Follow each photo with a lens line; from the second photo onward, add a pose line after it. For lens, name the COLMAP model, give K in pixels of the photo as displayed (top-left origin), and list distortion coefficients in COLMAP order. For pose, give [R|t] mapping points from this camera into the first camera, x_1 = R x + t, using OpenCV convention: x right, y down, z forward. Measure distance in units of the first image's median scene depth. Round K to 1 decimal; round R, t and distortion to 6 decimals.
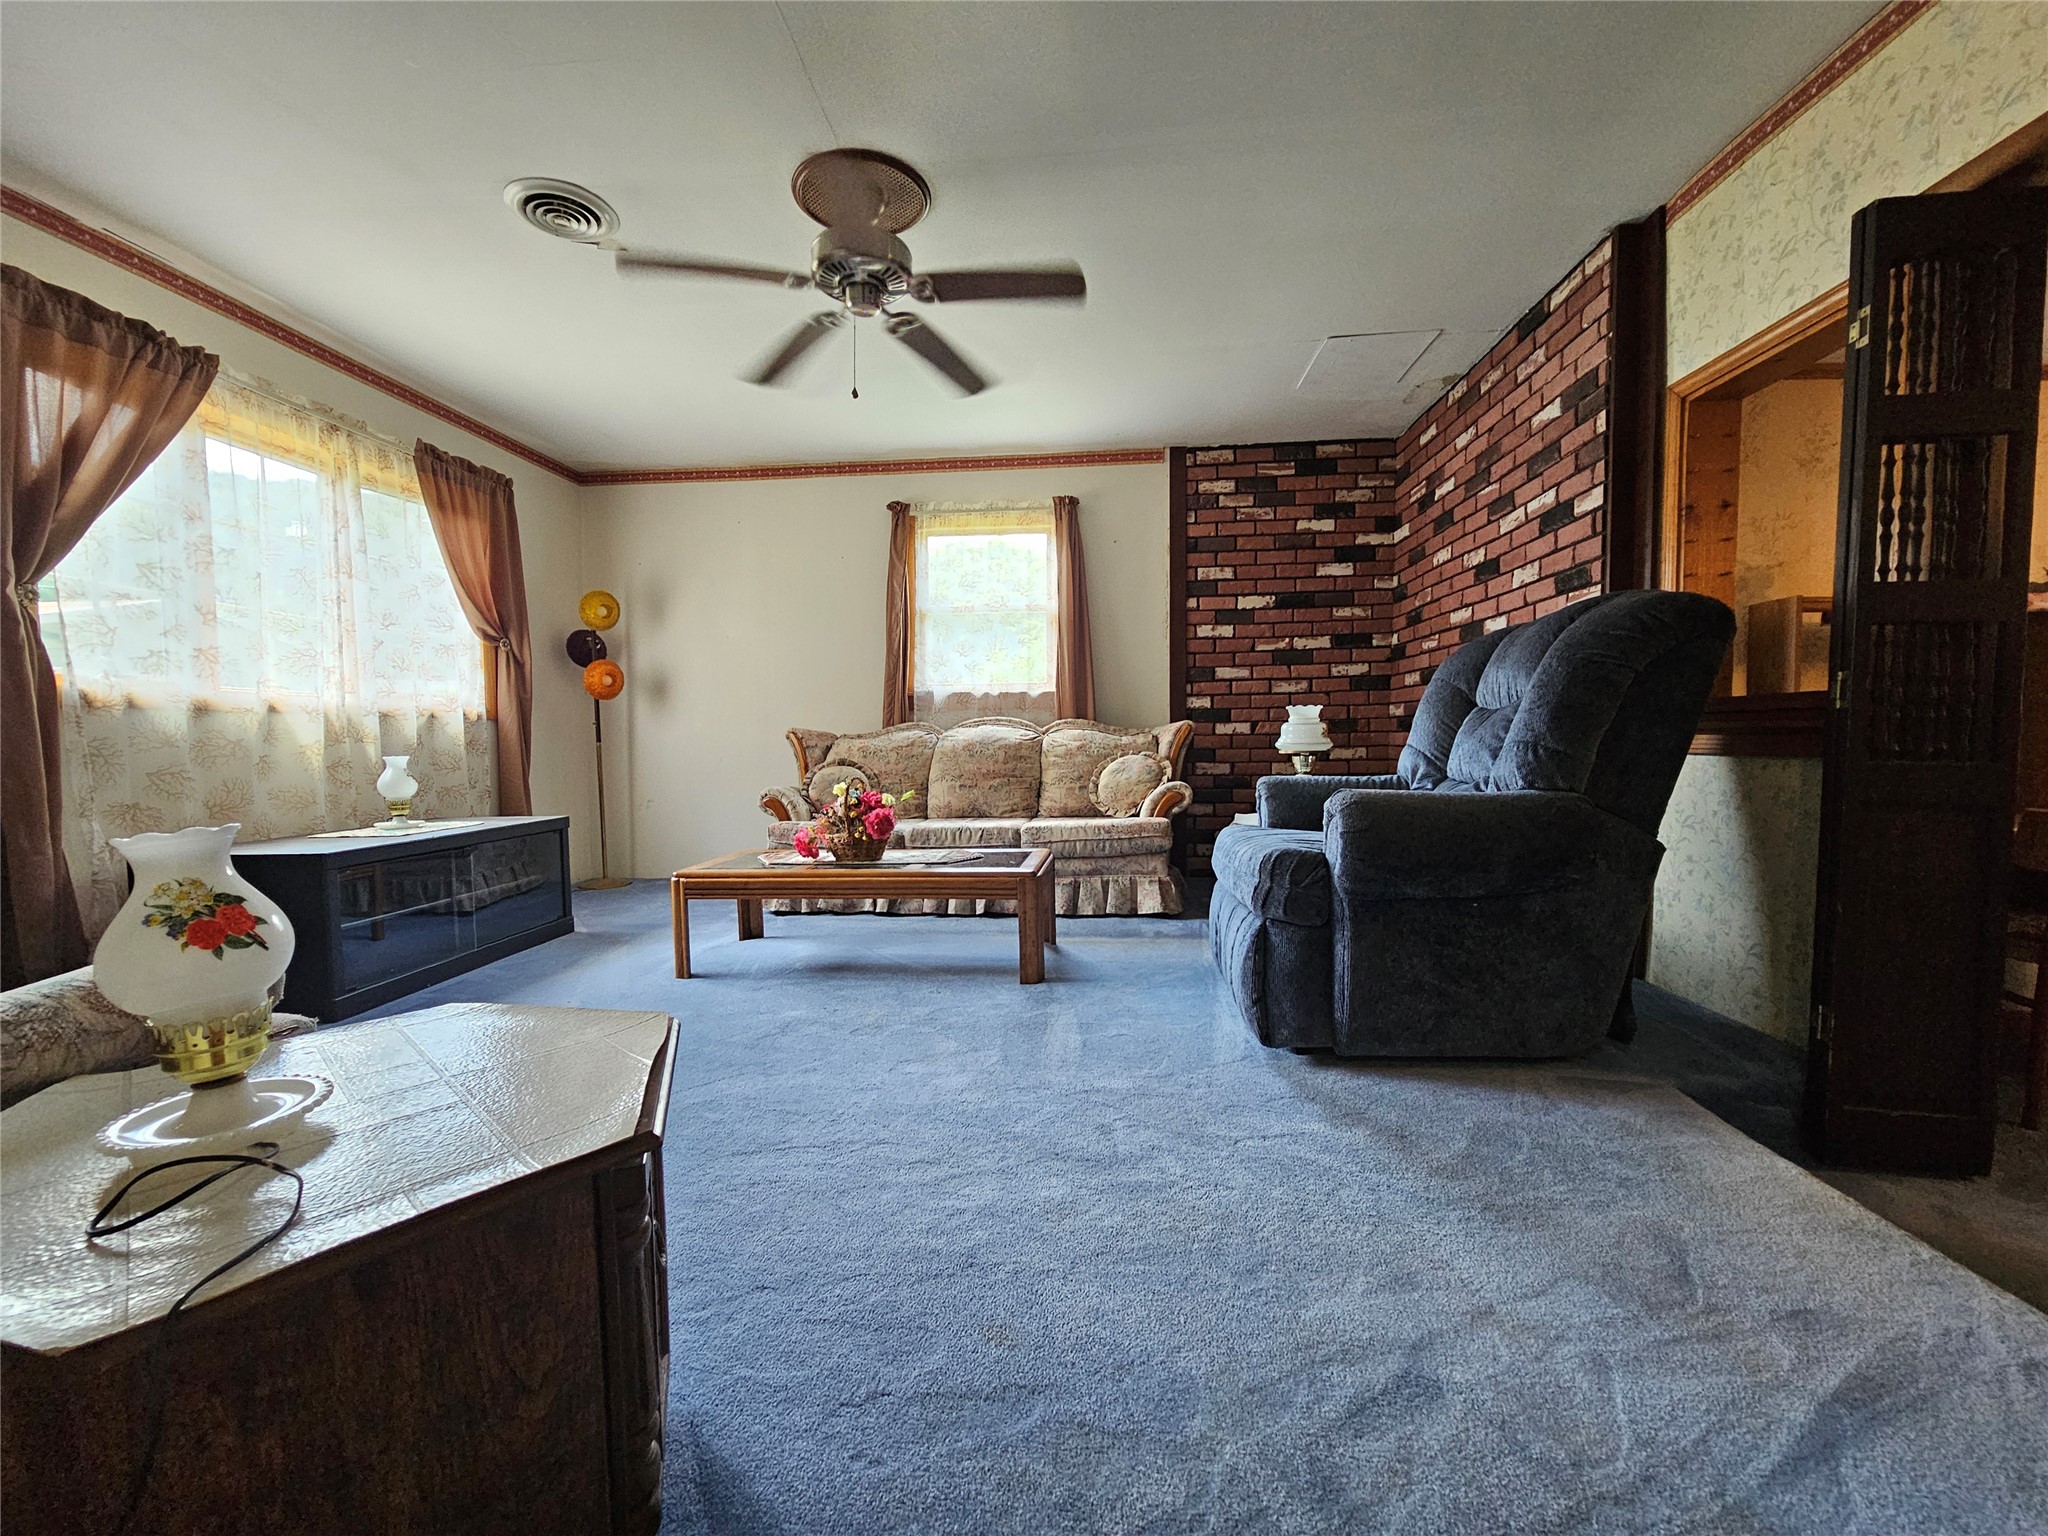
lens RADIAL K [[839.1, 0, 1025.1], [0, 839.1, 774.9], [0, 0, 1]] dist [-0.001626, 0.000086]
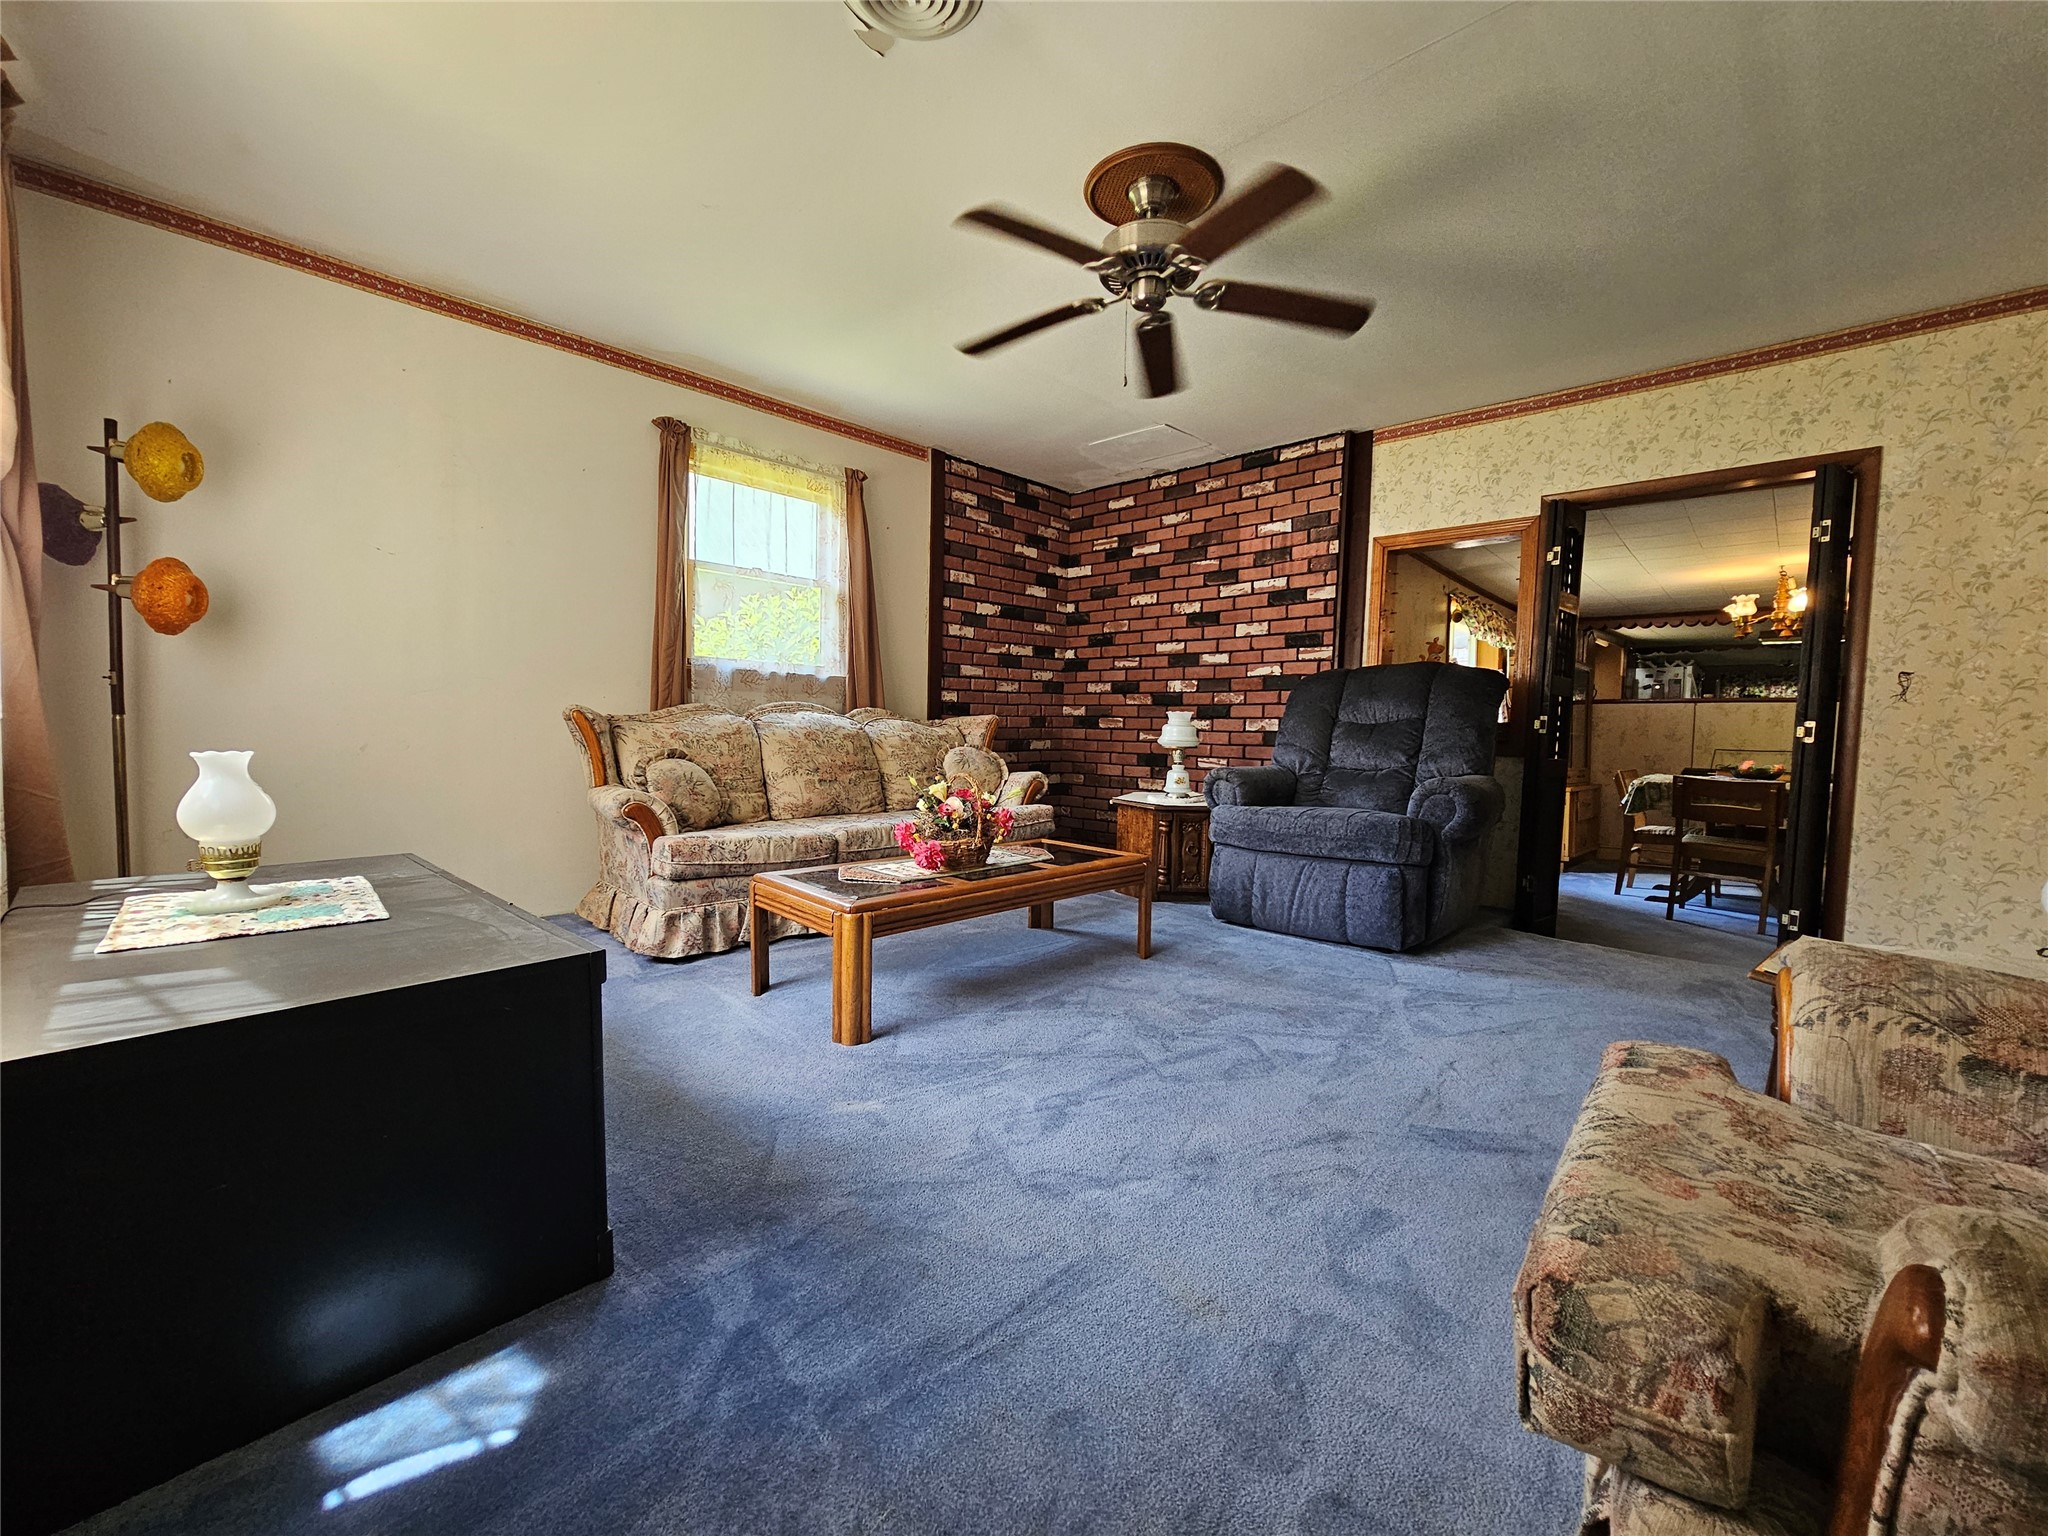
lens RADIAL K [[839.1, 0, 1010.6], [0, 839.1, 773.2], [0, 0, 1]] dist [-0.001626, 0.000086]
pose [[0.633498, -0.019902, 0.773488, -0.584908], [0.004625, 0.999749, 0.021936, -0.011688], [-0.773730, -0.010319, 0.633431, 0.268393]]
